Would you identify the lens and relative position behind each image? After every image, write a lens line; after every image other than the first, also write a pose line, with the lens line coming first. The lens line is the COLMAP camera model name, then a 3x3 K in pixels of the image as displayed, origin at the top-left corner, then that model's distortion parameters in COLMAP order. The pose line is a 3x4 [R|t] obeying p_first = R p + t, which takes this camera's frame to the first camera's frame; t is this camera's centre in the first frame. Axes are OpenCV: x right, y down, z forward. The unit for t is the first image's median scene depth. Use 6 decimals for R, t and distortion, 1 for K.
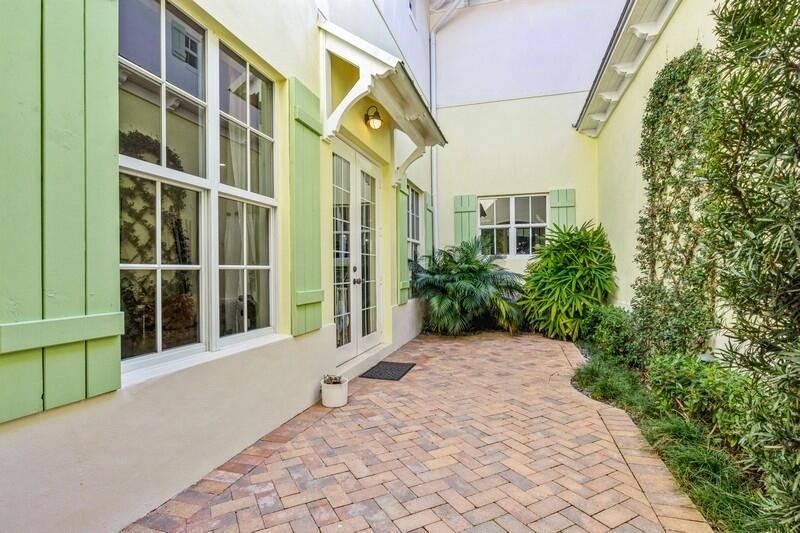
lens RADIAL K [[407.0, 0, 400.7], [0, 407.0, 267.7], [0, 0, 1]] dist [-0.000326, -0.000003]
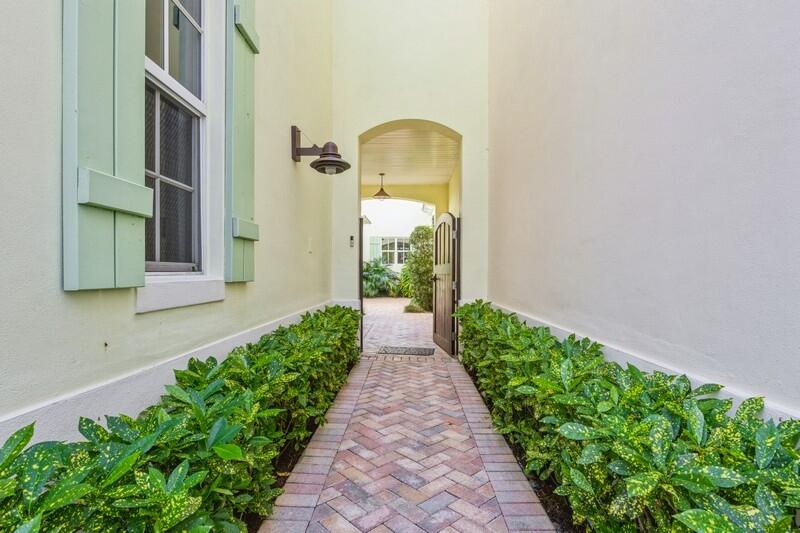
lens RADIAL K [[407.0, 0, 400.1], [0, 407.0, 269.9], [0, 0, 1]] dist [-0.000326, -0.000003]
pose [[0.964915, 0.018334, 0.261922, -0.323828], [-0.018657, 0.999825, -0.001254, 0.002681], [-0.261899, -0.003677, 0.965088, -1.318849]]
